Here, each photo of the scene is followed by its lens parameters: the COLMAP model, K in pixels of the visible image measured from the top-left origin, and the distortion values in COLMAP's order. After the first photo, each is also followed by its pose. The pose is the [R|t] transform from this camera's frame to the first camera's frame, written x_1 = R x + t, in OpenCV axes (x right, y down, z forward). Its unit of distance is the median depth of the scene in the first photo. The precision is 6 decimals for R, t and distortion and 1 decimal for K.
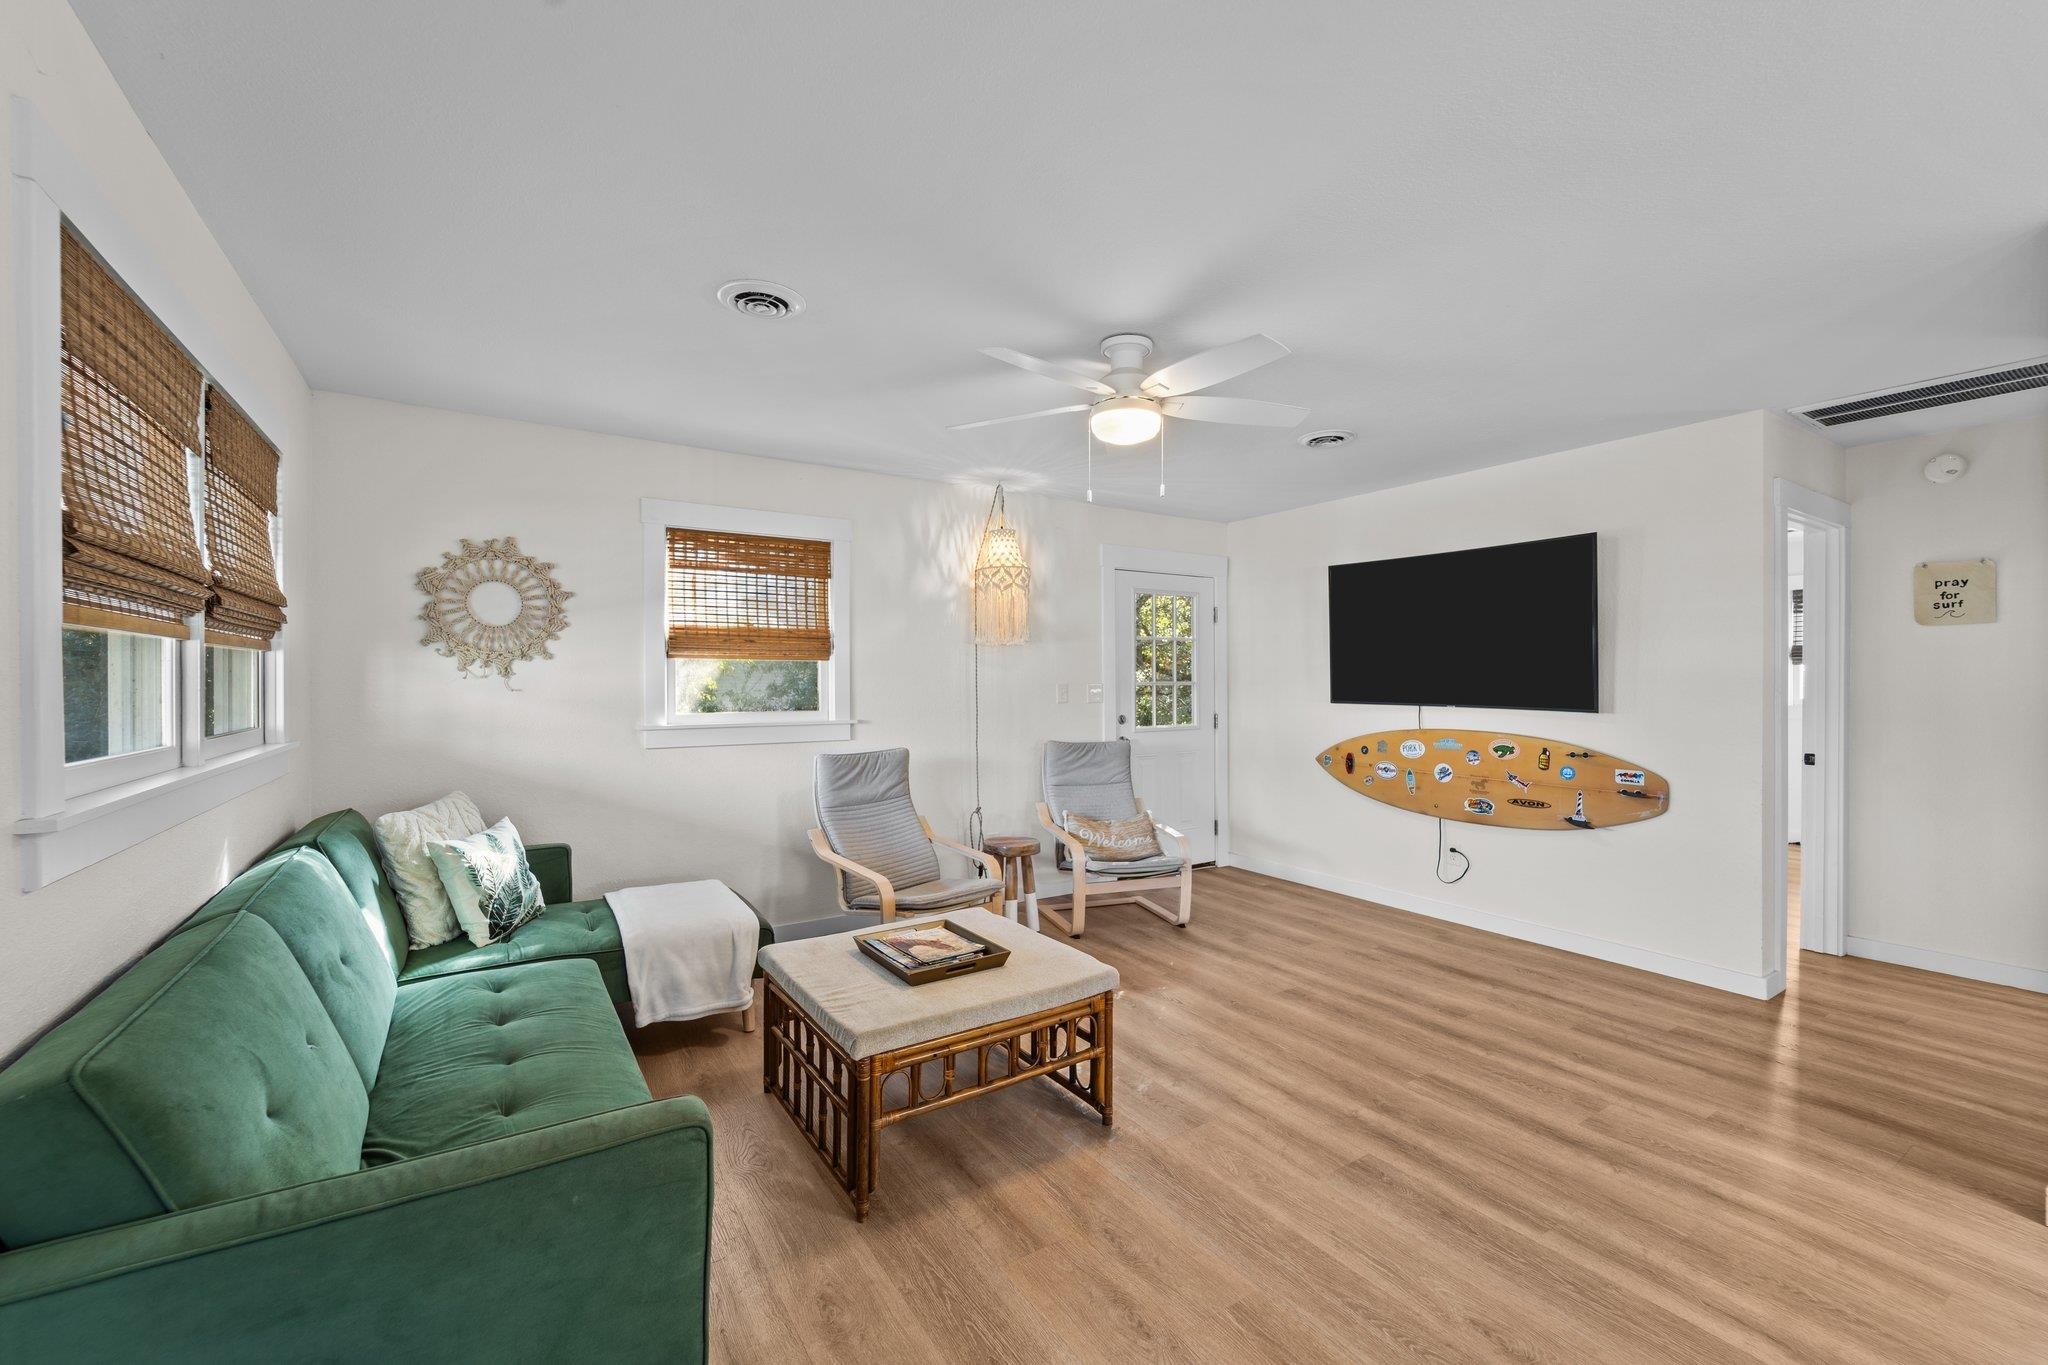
lens RADIAL K [[835.9, 0, 1027.4], [0, 835.9, 689.8], [0, 0, 1]] dist [0.007724, 0.000126]
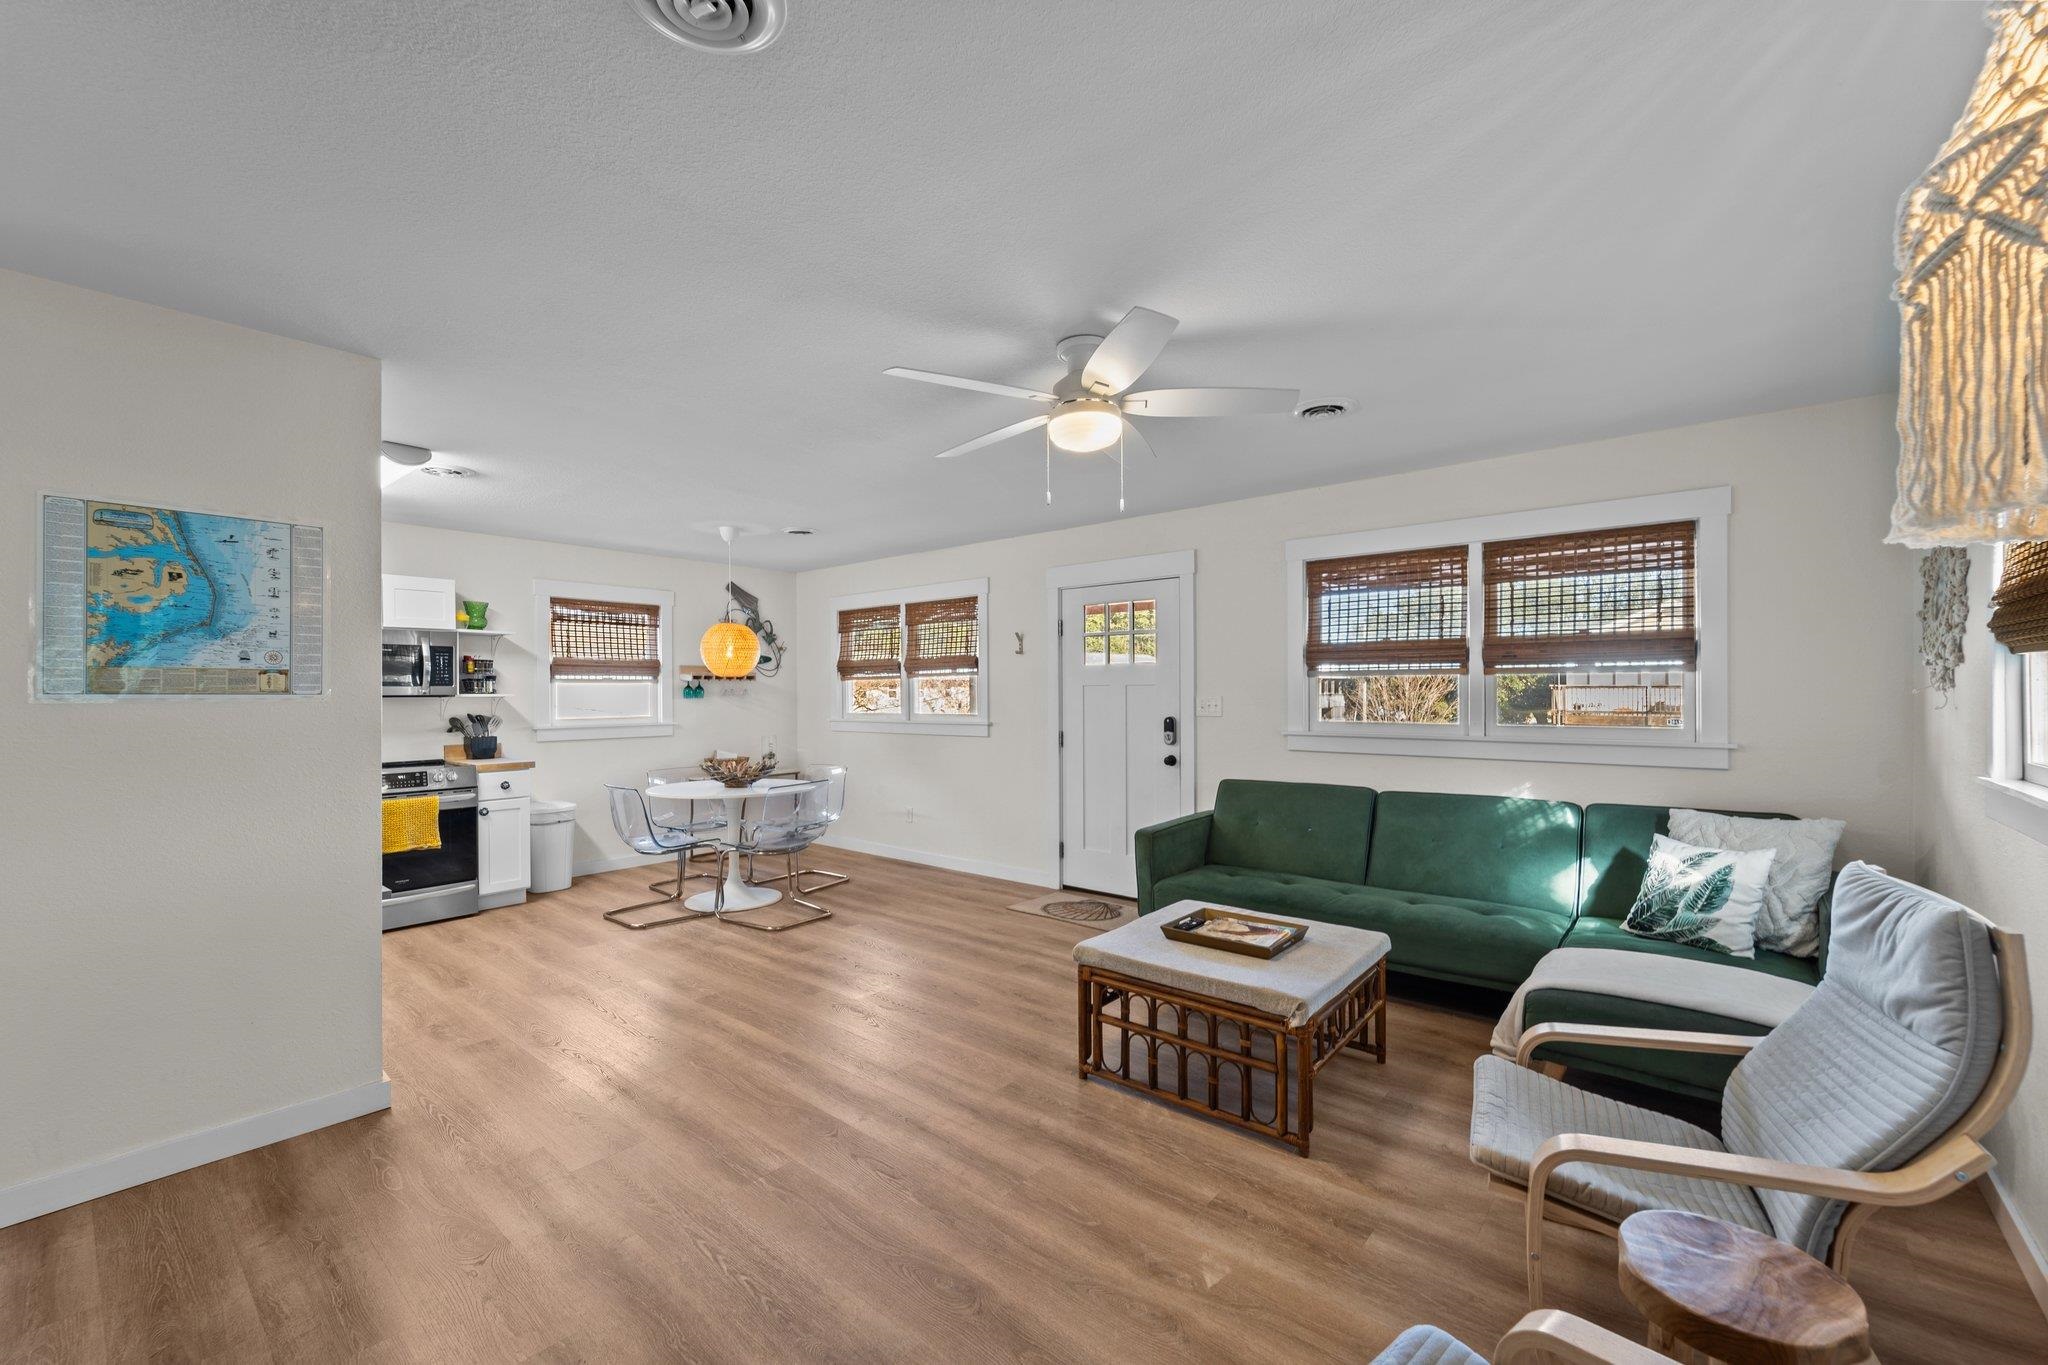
lens RADIAL K [[828.3, 0, 1025.3], [0, 828.3, 690.9], [0, 0, 1]] dist [0.000786, -0.000057]
pose [[-0.955677, 0.005264, -0.294370, 0.327138], [0.002513, 0.999950, 0.009724, -0.020915], [0.294406, 0.008553, -0.955642, 1.332574]]
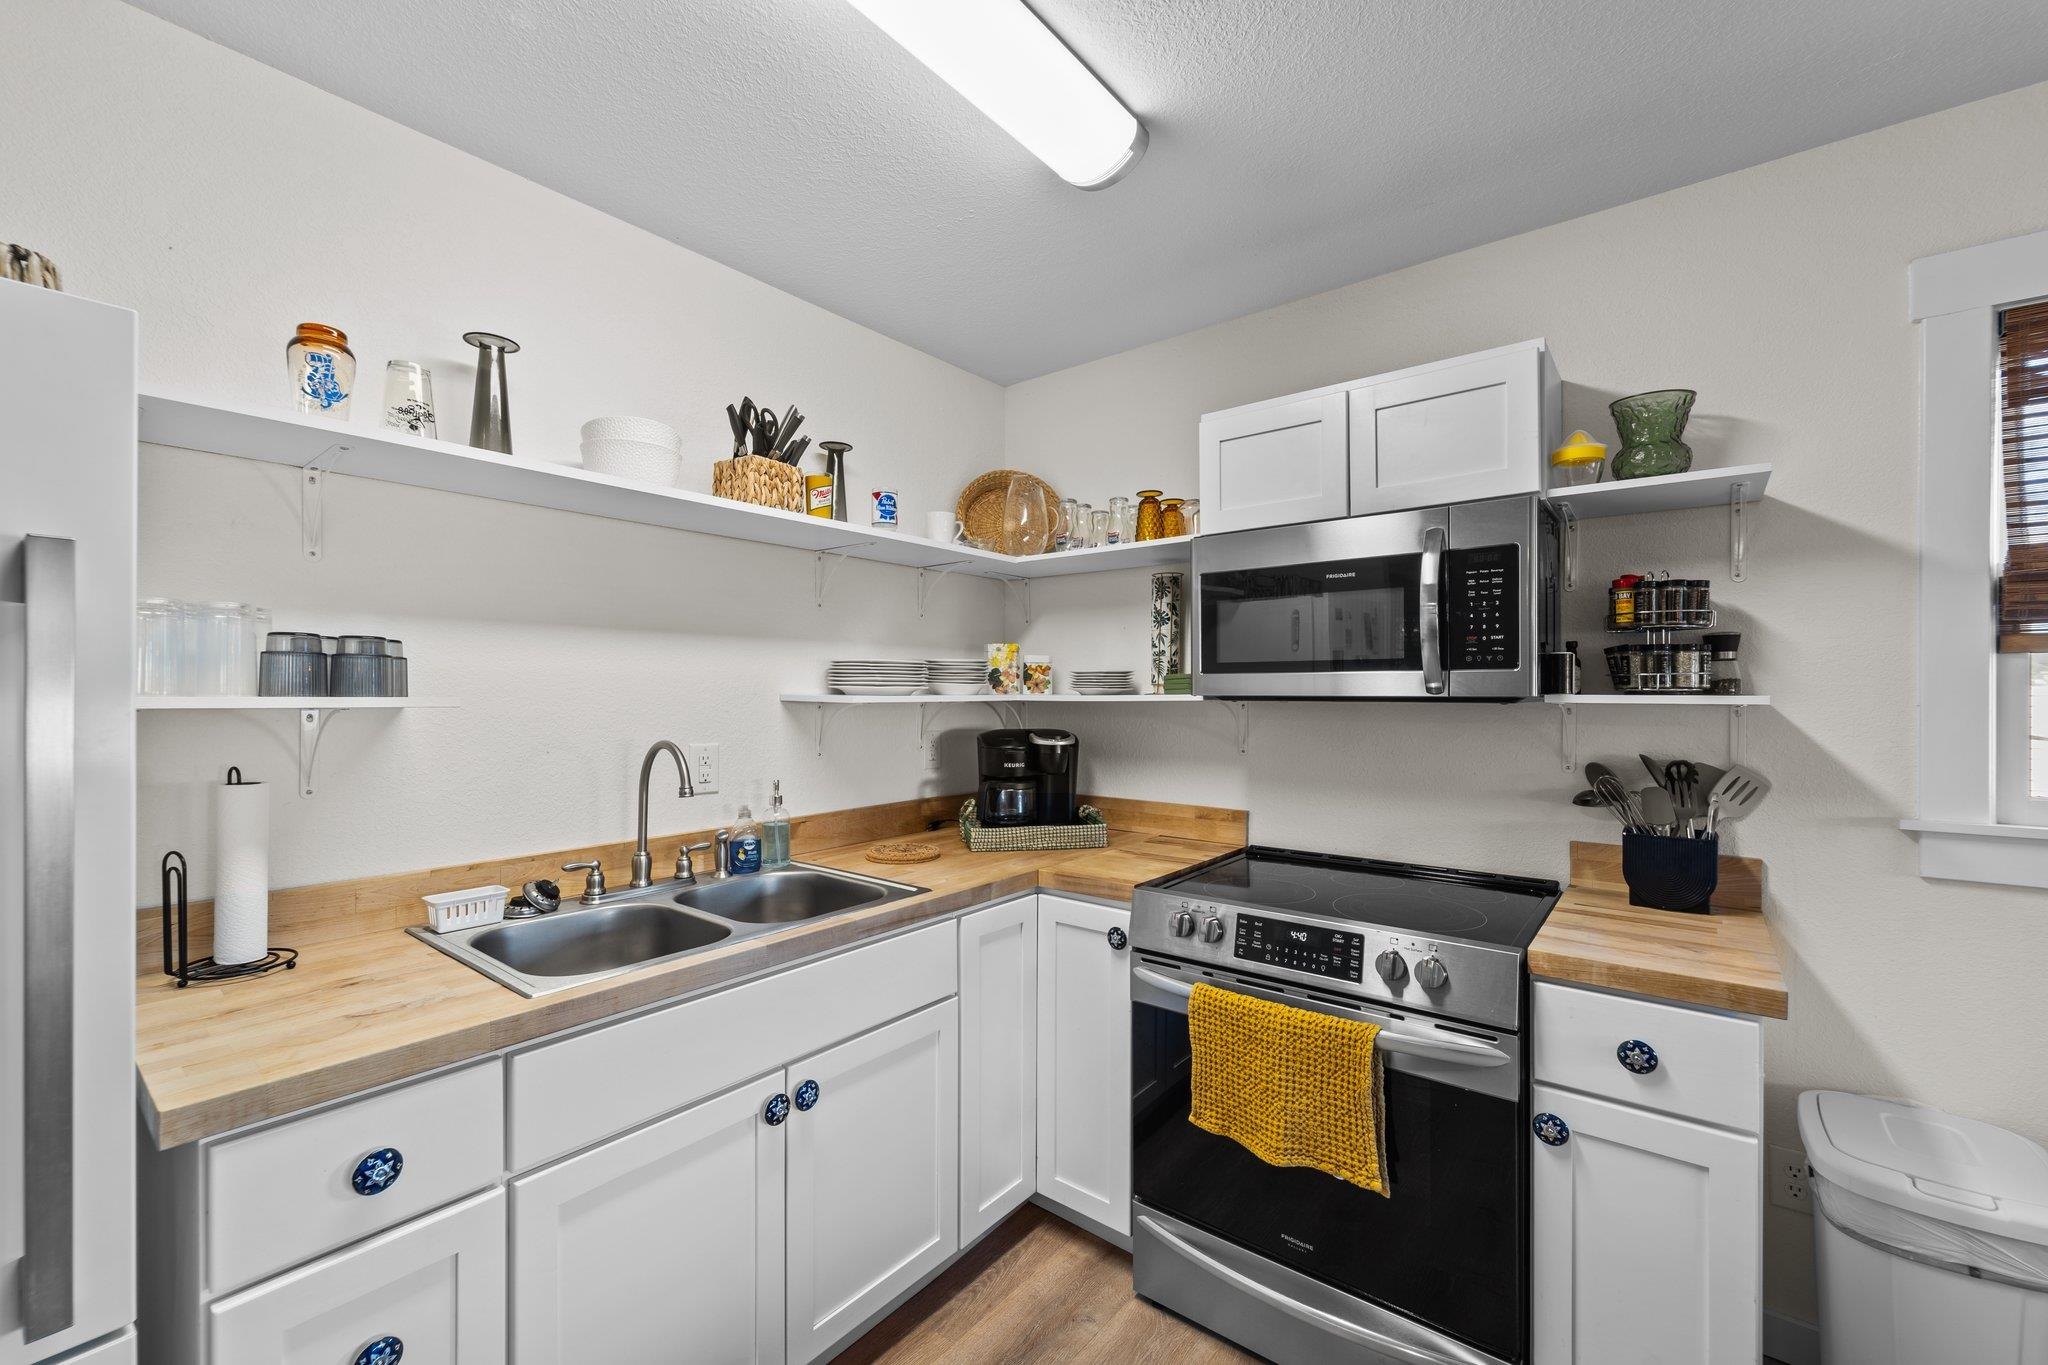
lens RADIAL K [[835.9, 0, 1027.4], [0, 835.9, 689.8], [0, 0, 1]] dist [0.007724, 0.000126]
pose [[-0.320674, 0.000560, 0.947189, 0.490167], [0.008999, 0.999956, 0.002456, -0.010497], [-0.947147, 0.009312, -0.320665, 0.160379]]
